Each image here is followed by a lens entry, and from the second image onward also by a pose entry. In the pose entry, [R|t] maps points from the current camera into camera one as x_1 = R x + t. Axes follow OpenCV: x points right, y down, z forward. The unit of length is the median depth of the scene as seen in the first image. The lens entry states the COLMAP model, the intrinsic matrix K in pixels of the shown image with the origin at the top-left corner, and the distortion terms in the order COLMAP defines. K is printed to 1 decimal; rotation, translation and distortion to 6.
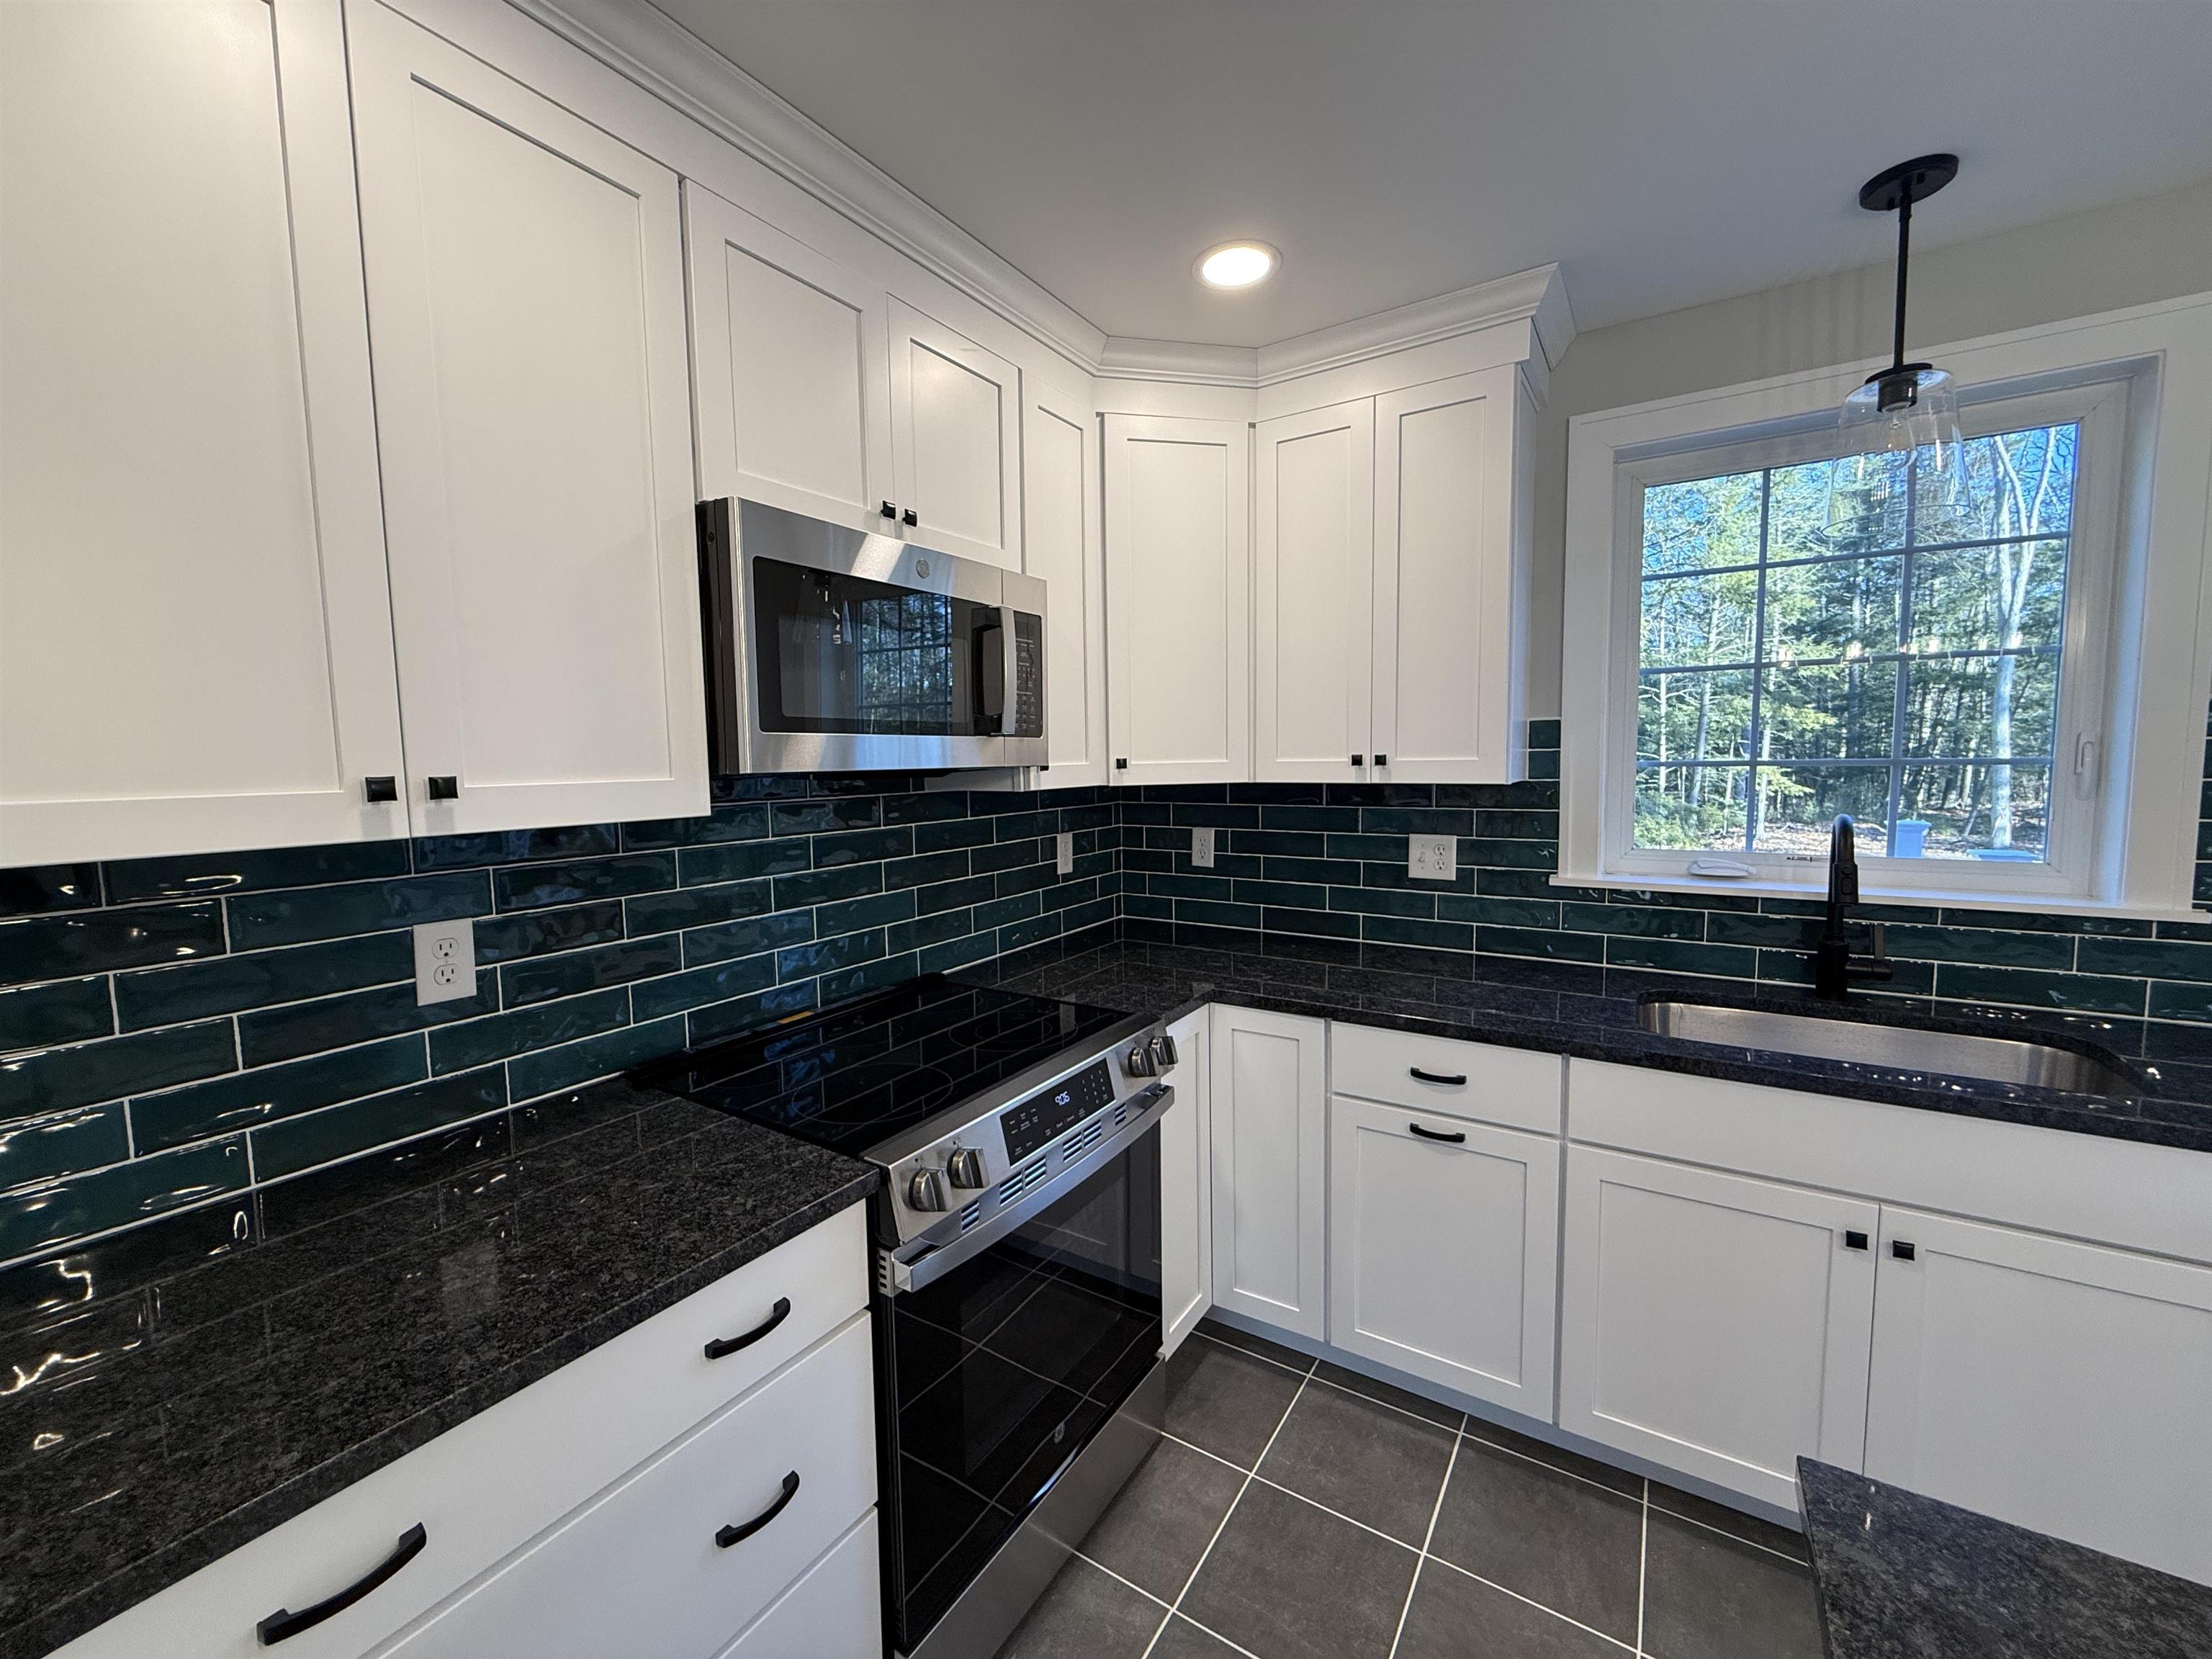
lens RADIAL K [[880.0, 0, 1097.1], [0, 880.0, 830.5], [0, 0, 1]] dist [-0.000433, -0.000336]
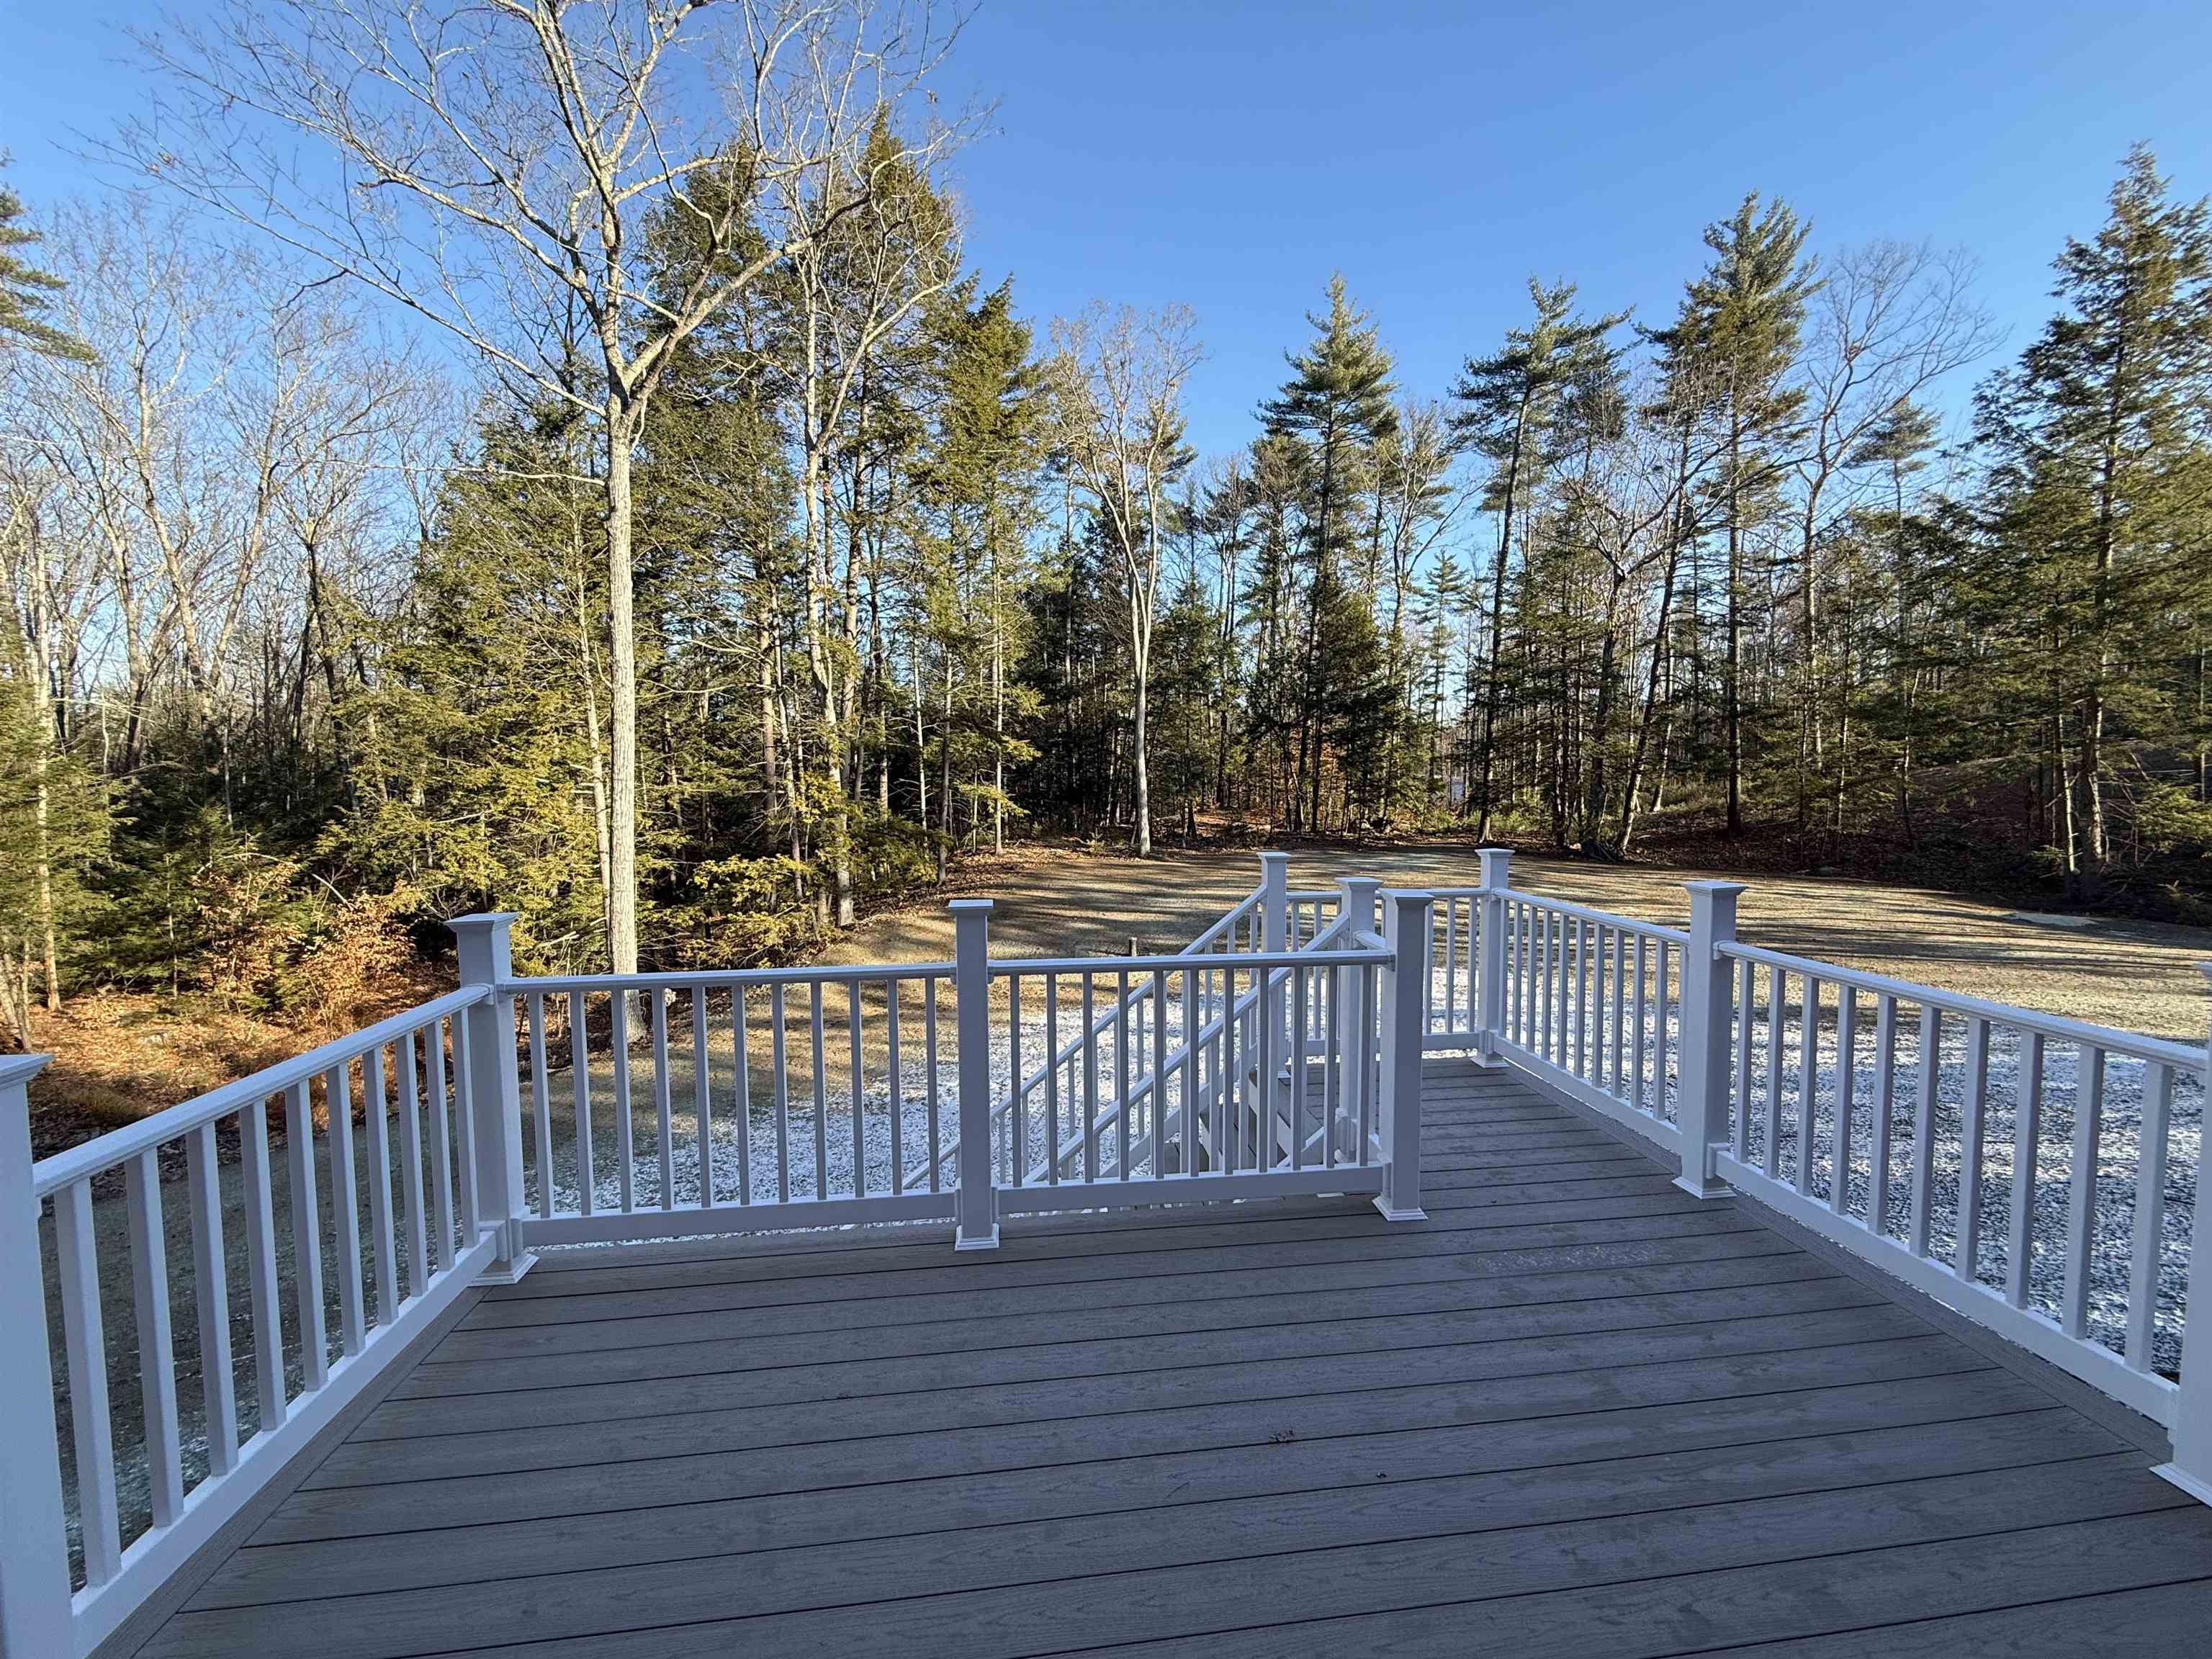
lens RADIAL K [[880.0, 0, 1095.1], [0, 880.0, 830.7], [0, 0, 1]] dist [-0.000433, -0.000336]
pose [[0.768870, -0.032647, 0.638571, 1.695023], [0.049006, 0.998767, -0.007943, -0.090369], [-0.637524, 0.037401, 0.769522, 0.411766]]
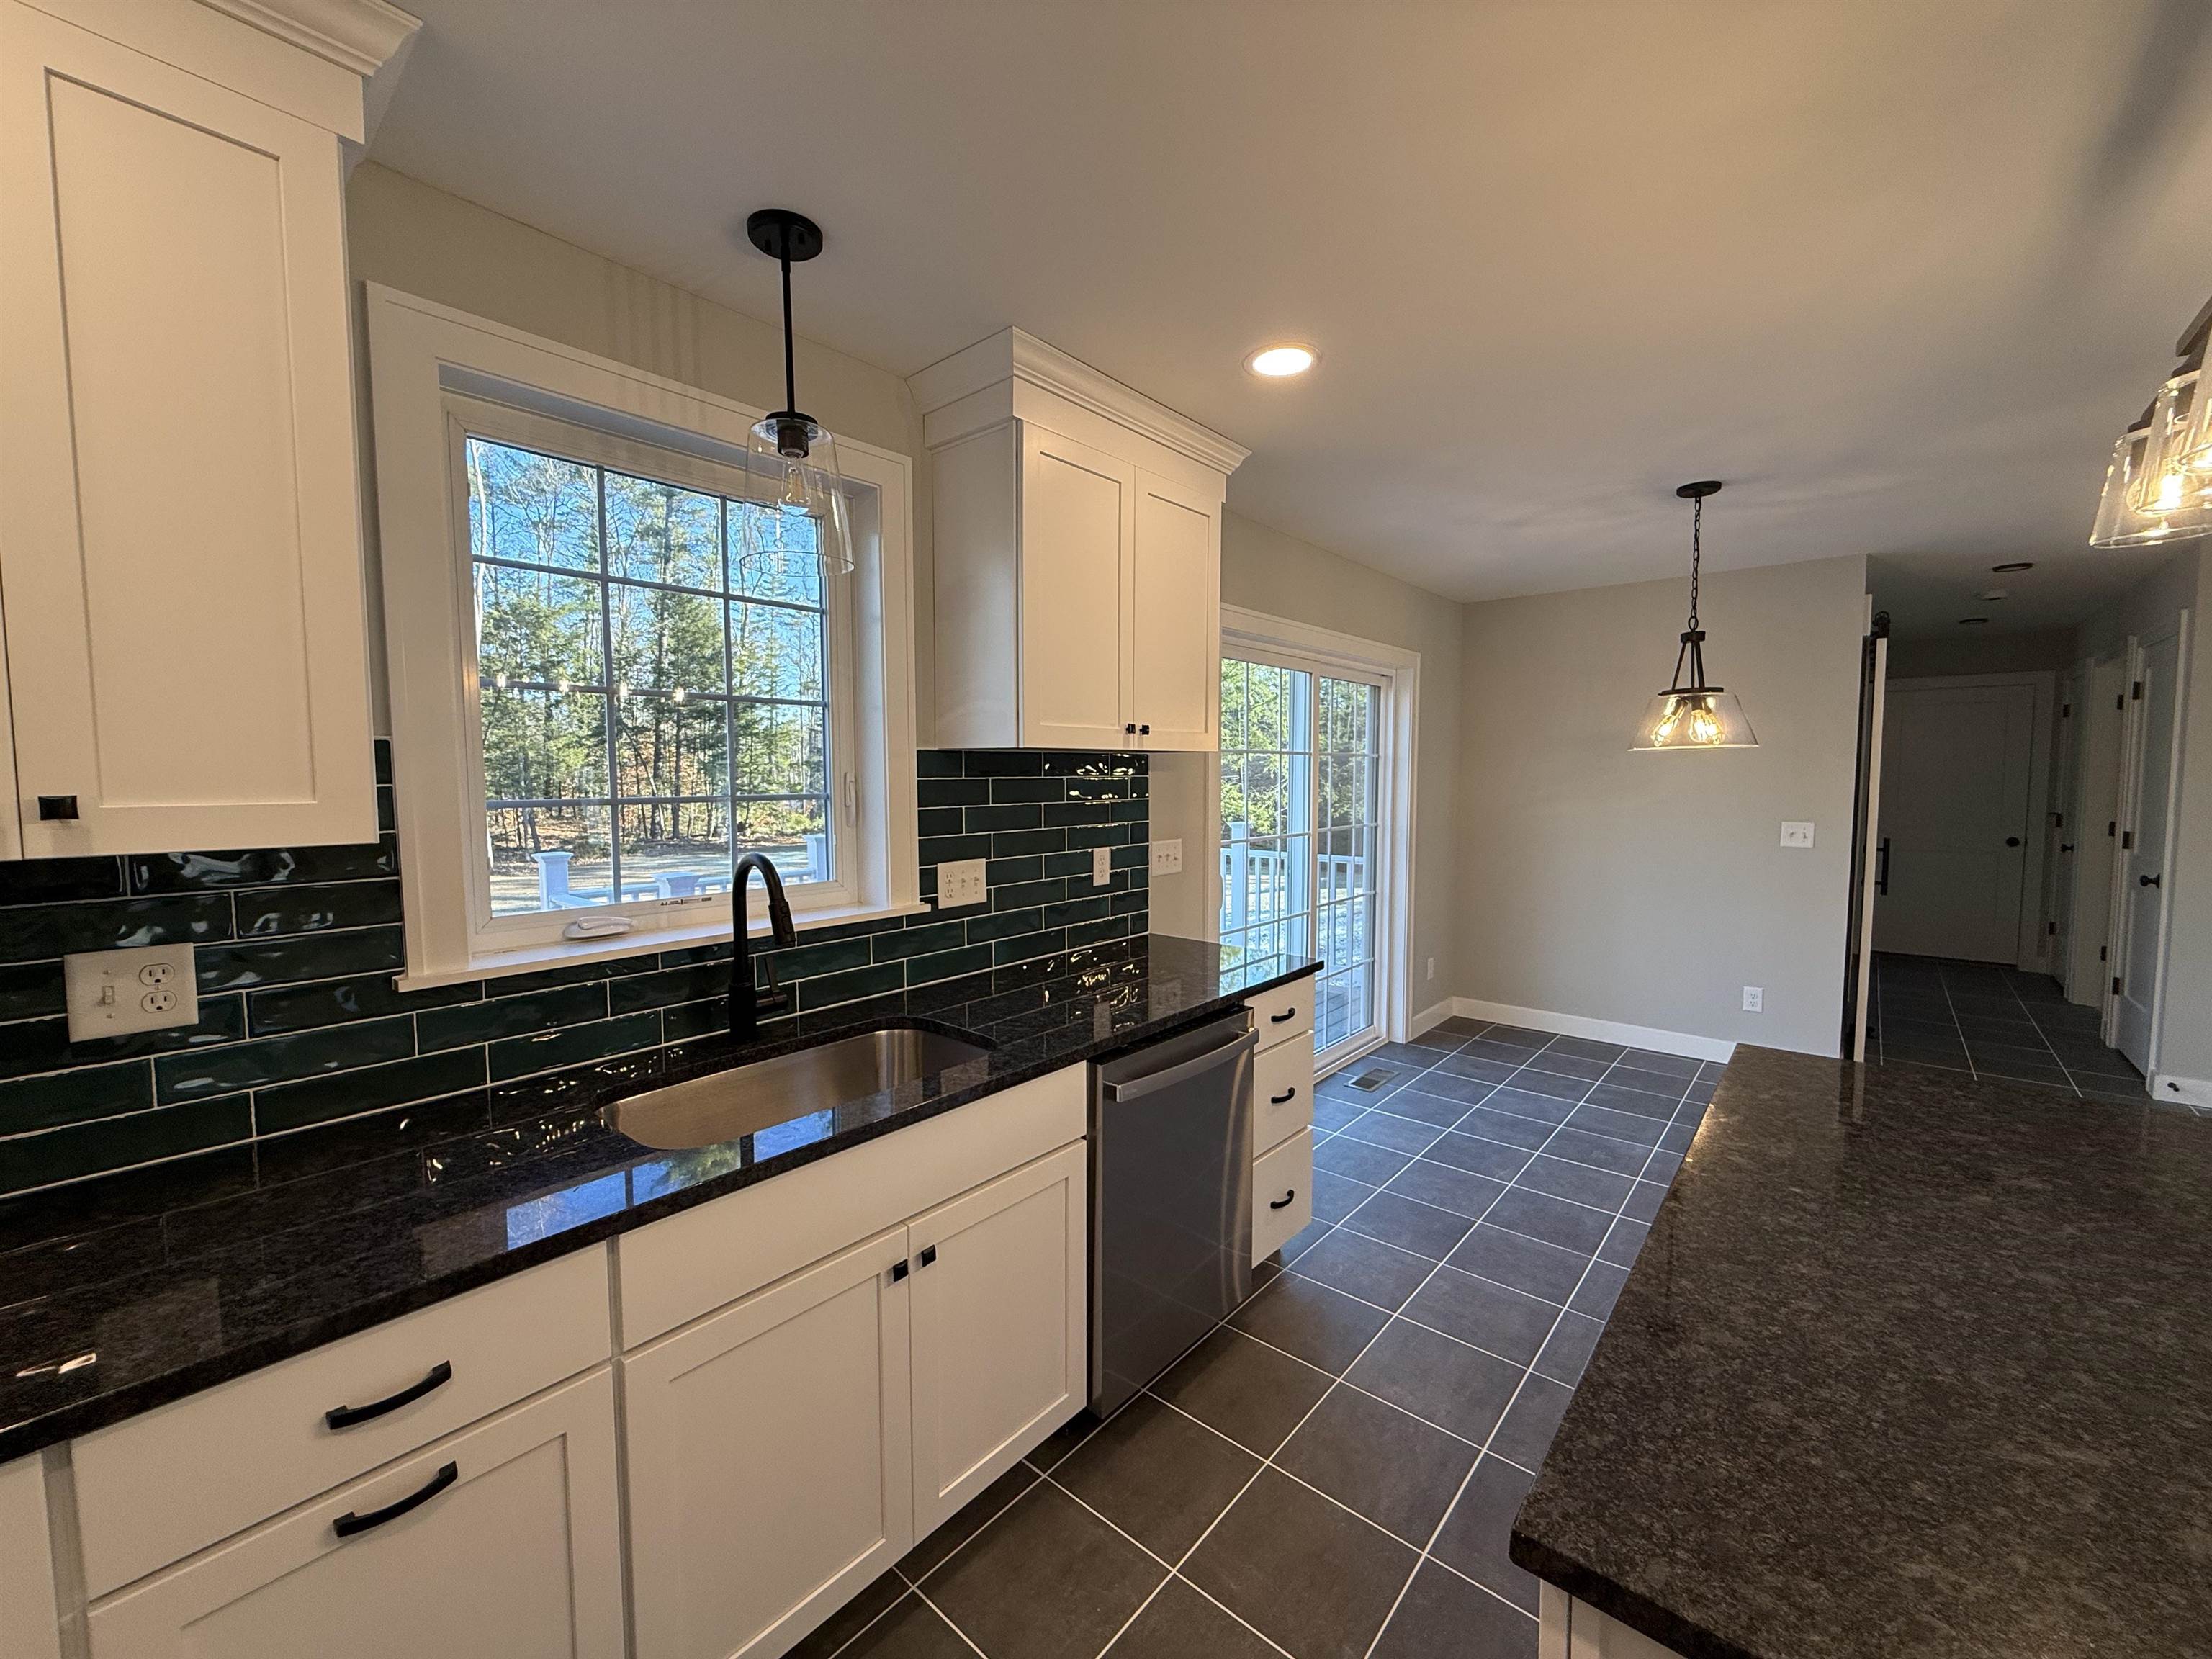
lens RADIAL K [[880.0, 0, 1100.3], [0, 880.0, 830.7], [0, 0, 1]] dist [-0.000433, -0.000336]
pose [[0.138693, -0.048504, 0.989147, -0.058415], [0.086209, 0.995600, 0.036733, -0.040067], [-0.986576, 0.080179, 0.142264, 0.422760]]
